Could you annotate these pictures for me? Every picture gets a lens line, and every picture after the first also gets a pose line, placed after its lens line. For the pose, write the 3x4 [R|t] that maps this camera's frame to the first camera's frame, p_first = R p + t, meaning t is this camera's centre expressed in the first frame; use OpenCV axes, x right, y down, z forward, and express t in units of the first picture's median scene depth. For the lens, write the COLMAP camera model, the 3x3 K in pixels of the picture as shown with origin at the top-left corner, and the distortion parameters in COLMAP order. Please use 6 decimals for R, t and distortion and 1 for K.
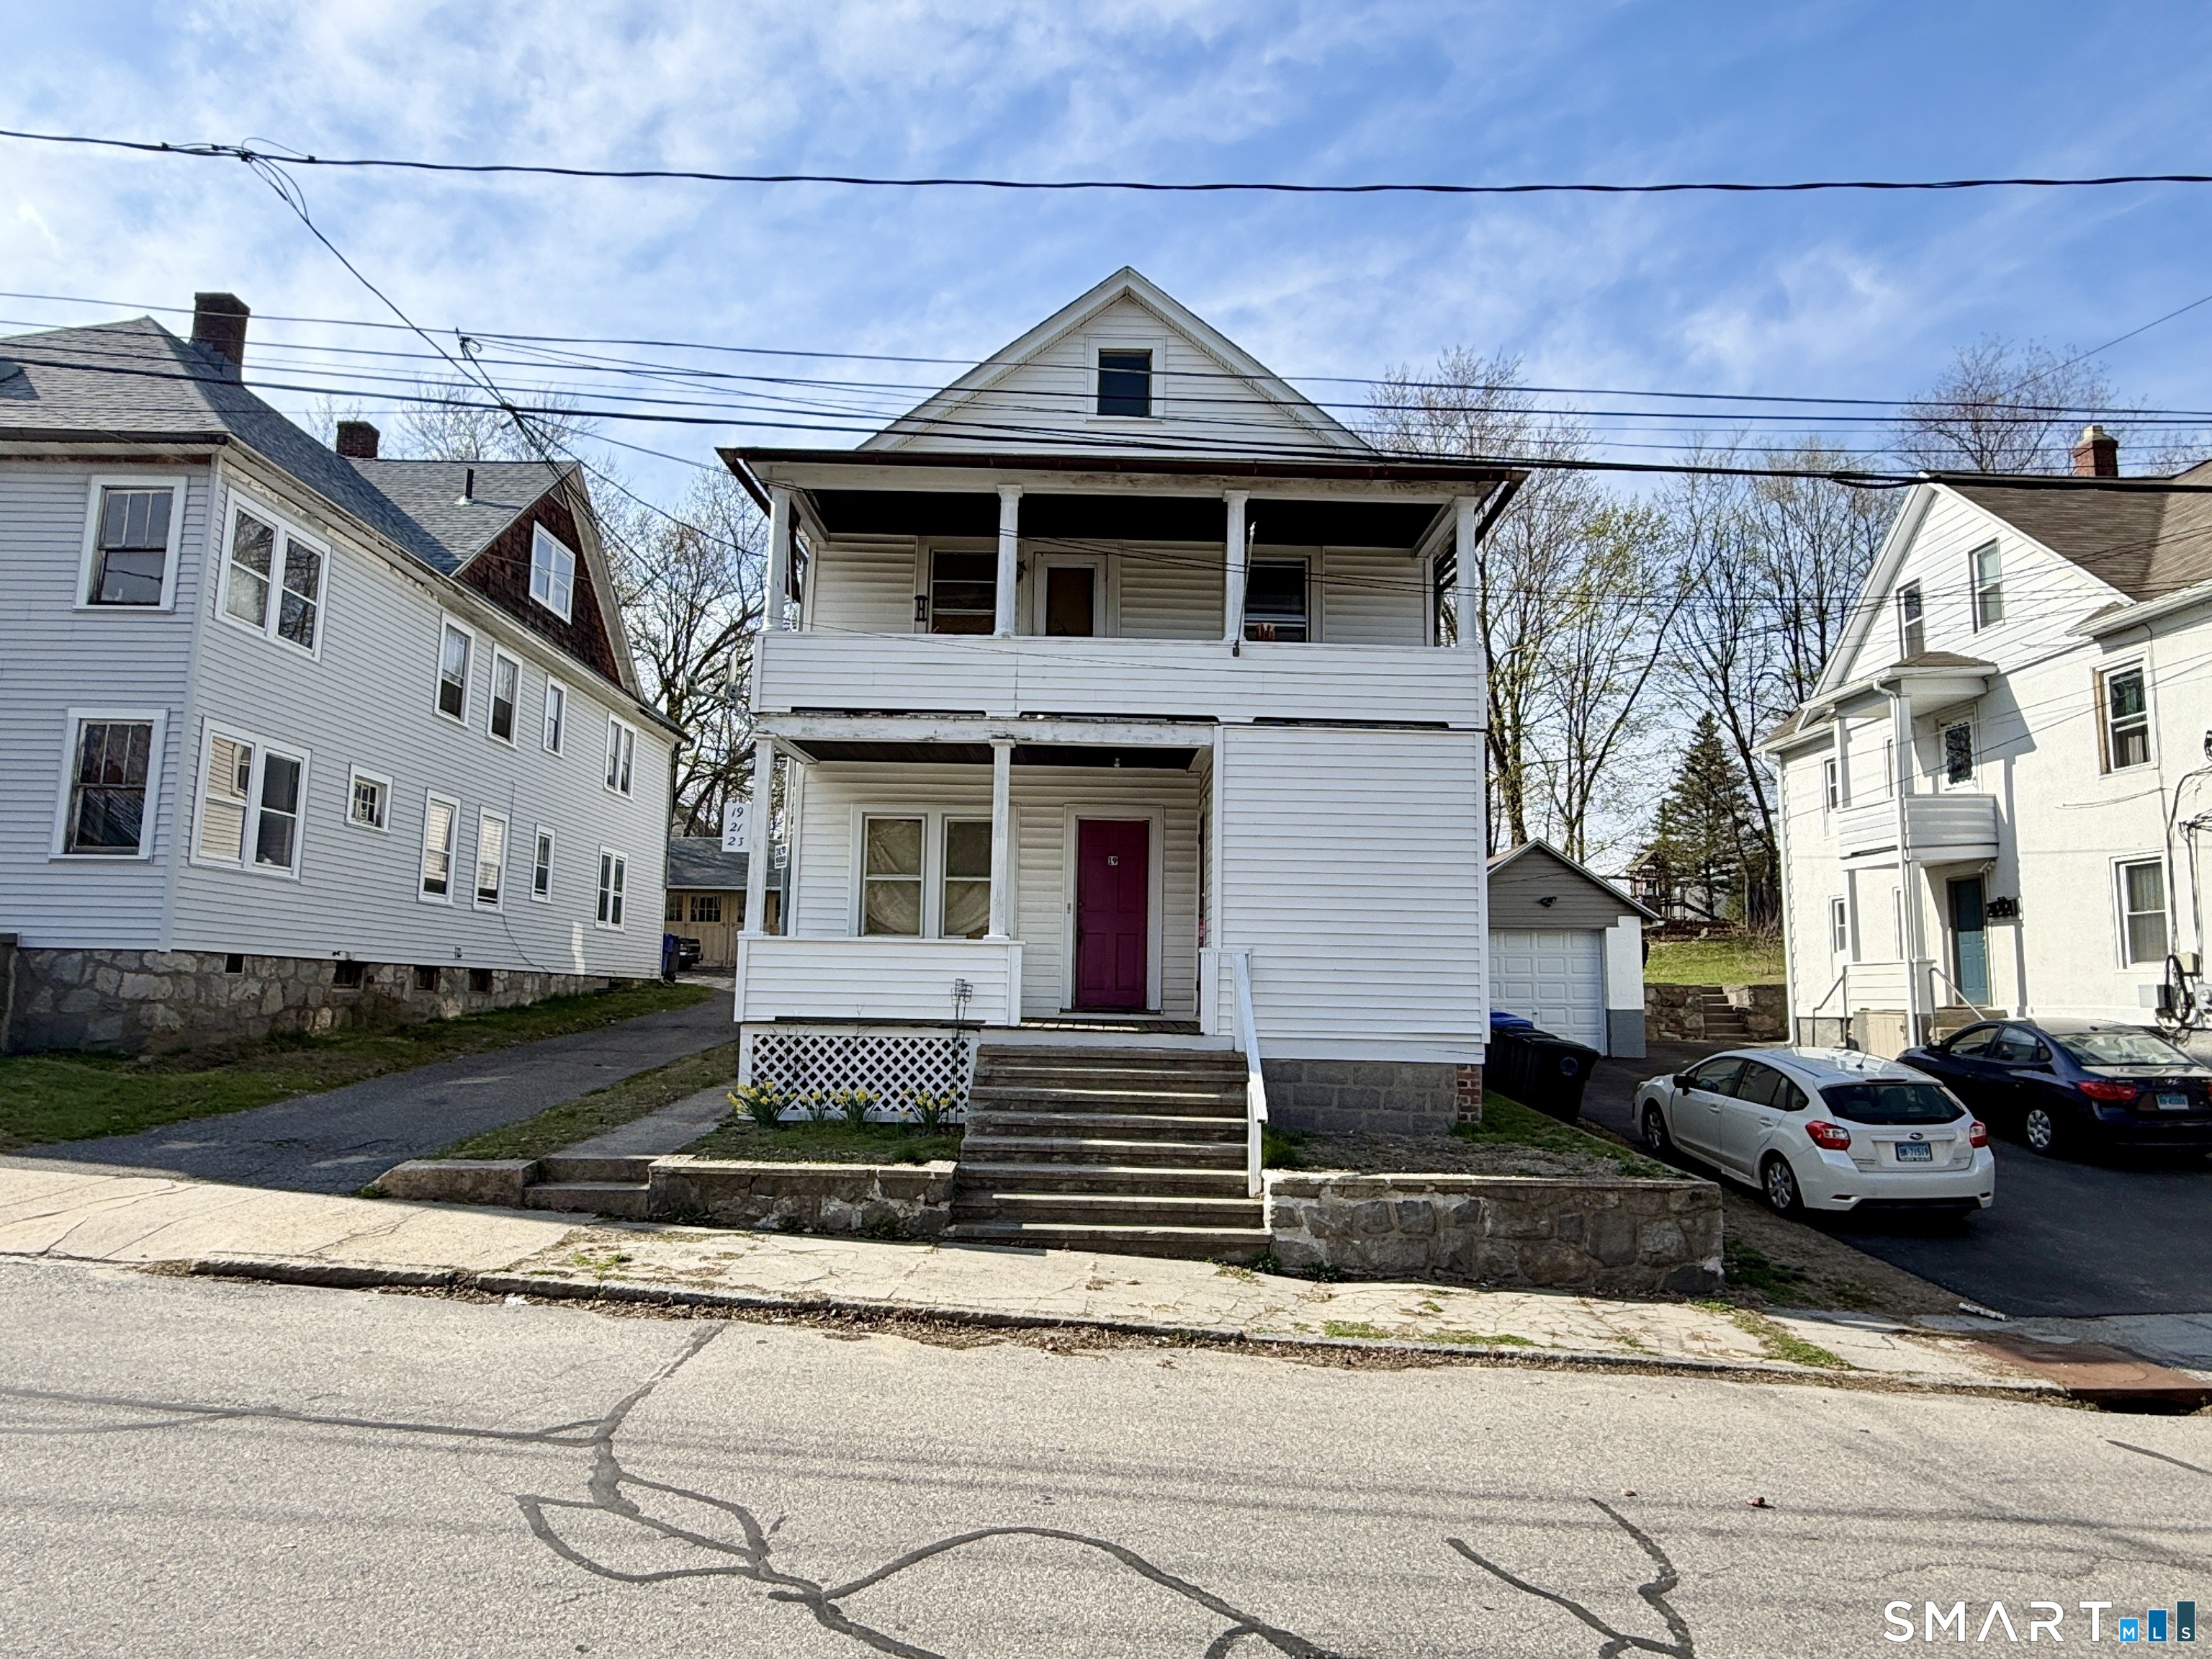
lens RADIAL K [[1333.0, 0, 1107.8], [0, 1333.0, 828.0], [0, 0, 1]] dist [-0.010331, -0.004120]
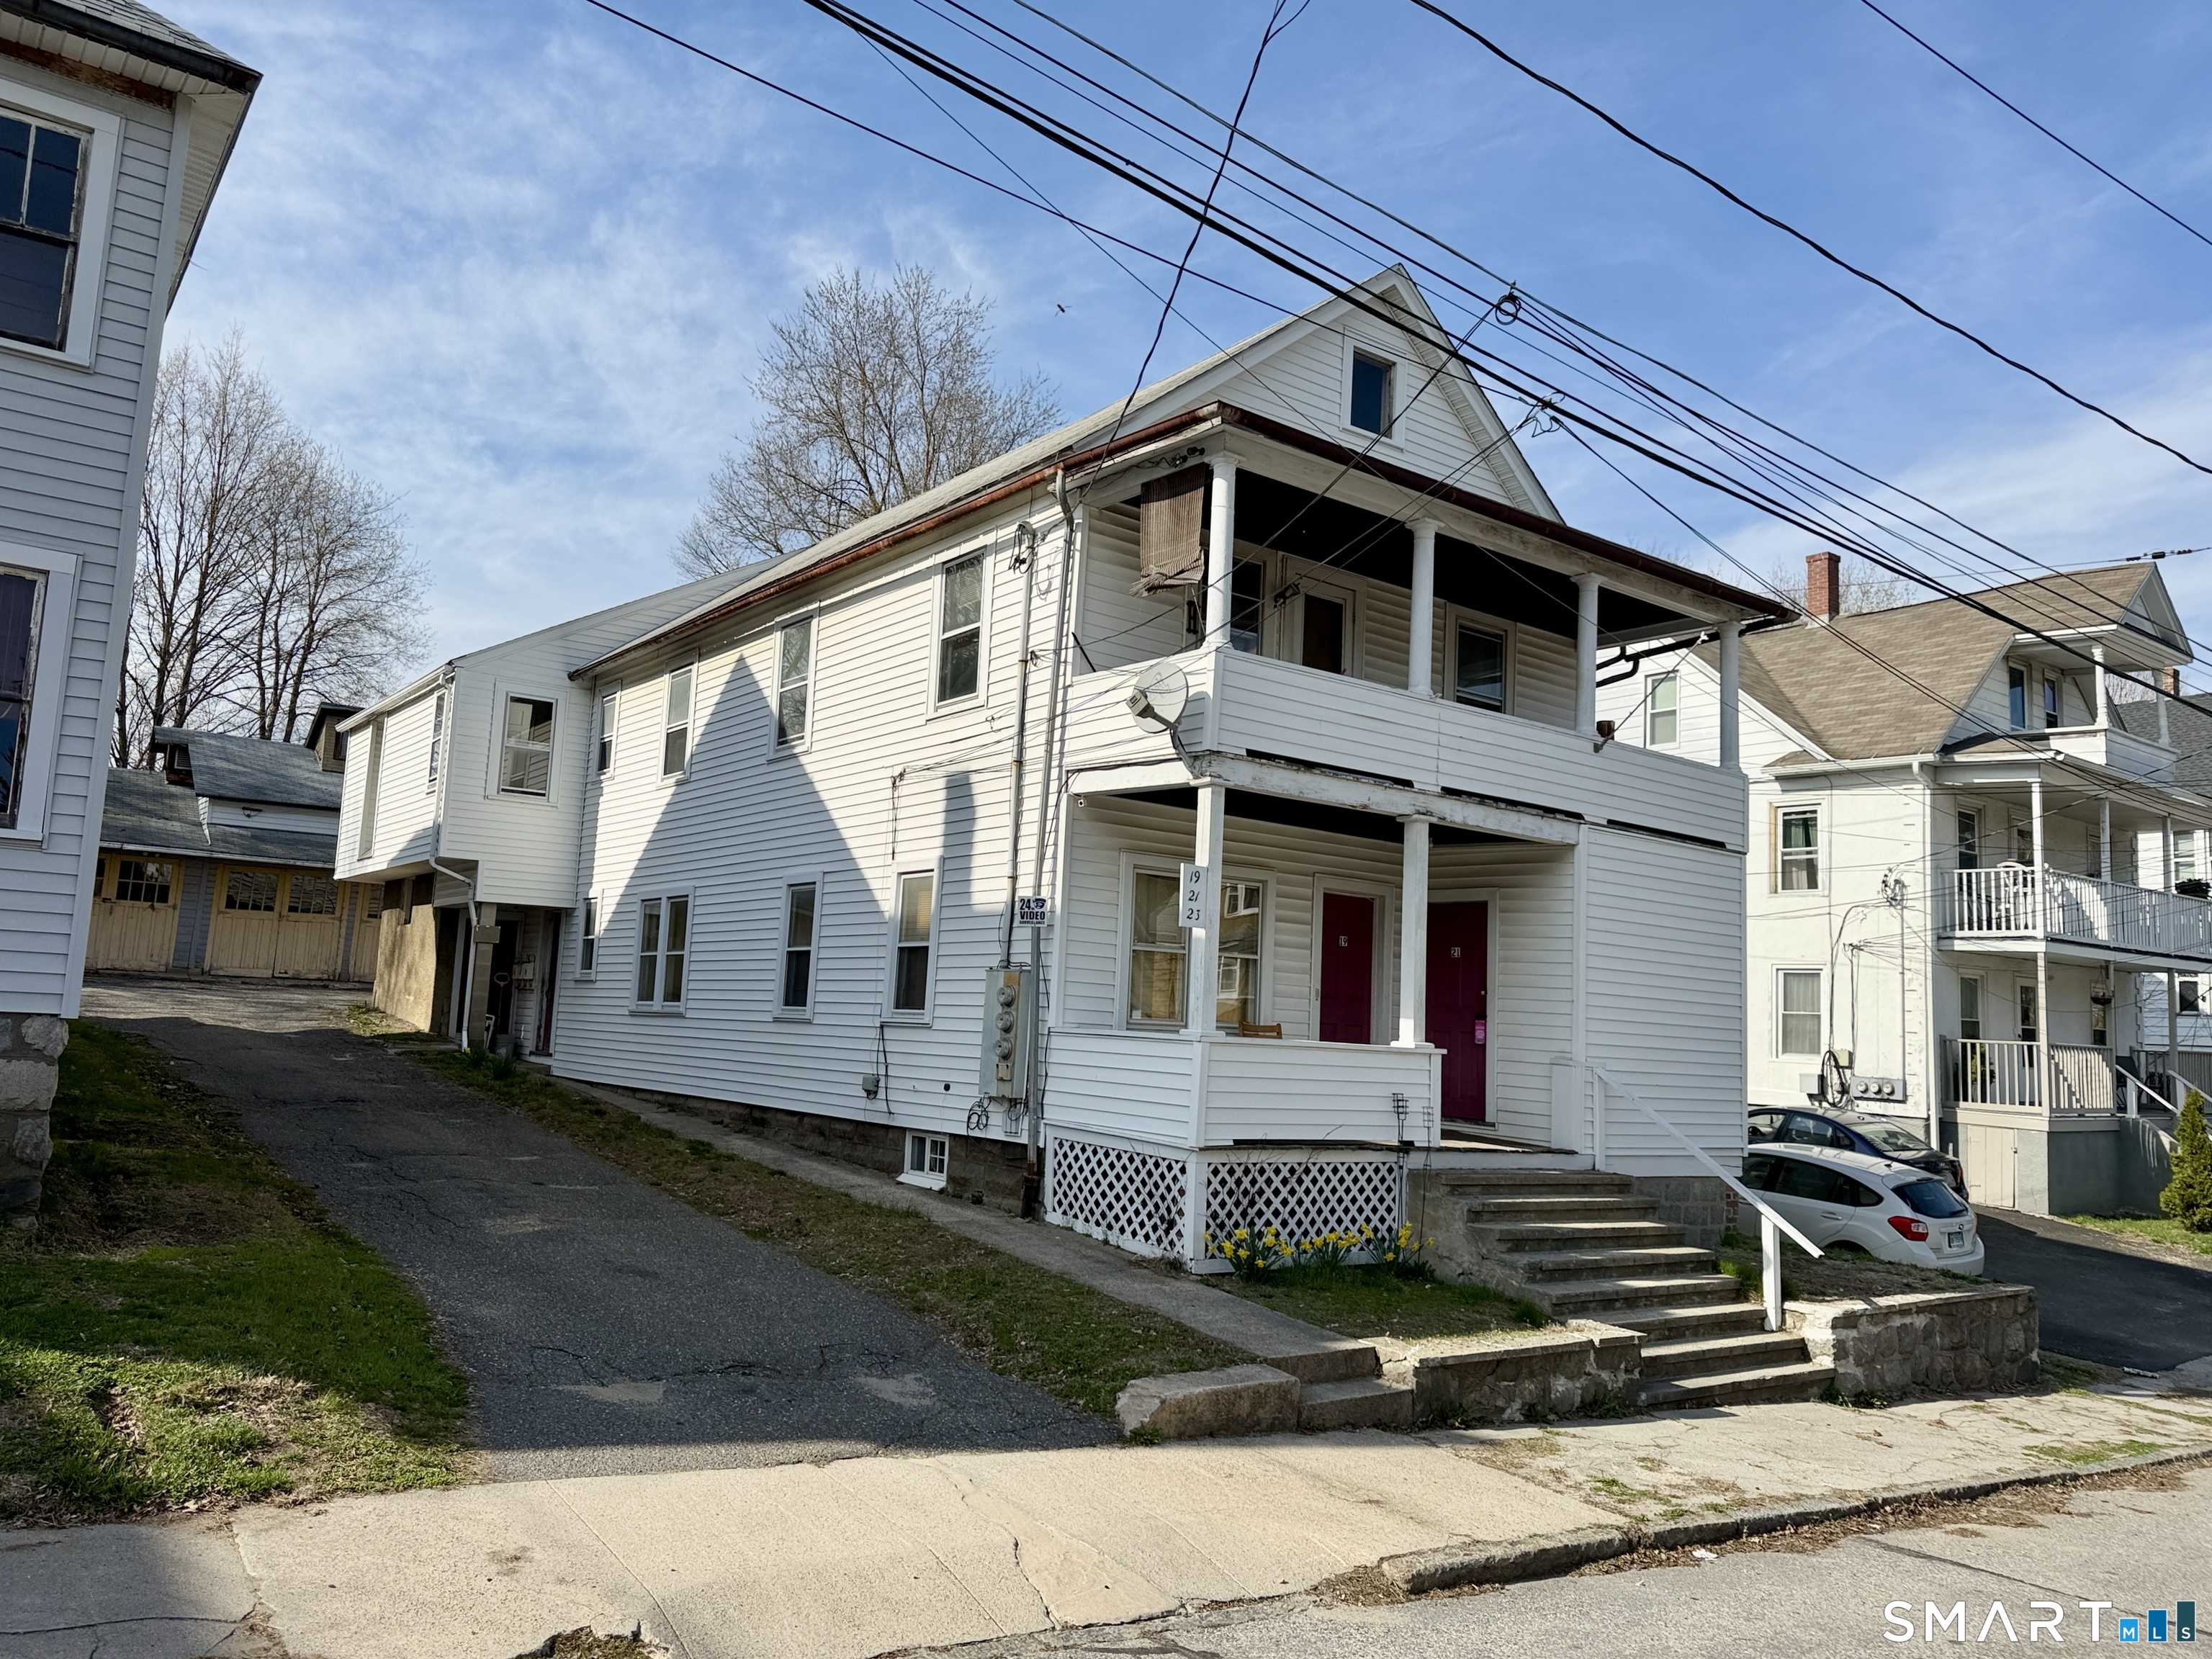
lens RADIAL K [[1574.0, 0, 1101.4], [0, 1574.0, 835.4], [0, 0, 1]] dist [0.025119, -0.007226]
pose [[0.811537, 0.095183, 0.576496, -0.841131], [-0.111840, 0.993704, -0.006629, -0.023113], [-0.573497, -0.059096, 0.817073, 0.278594]]
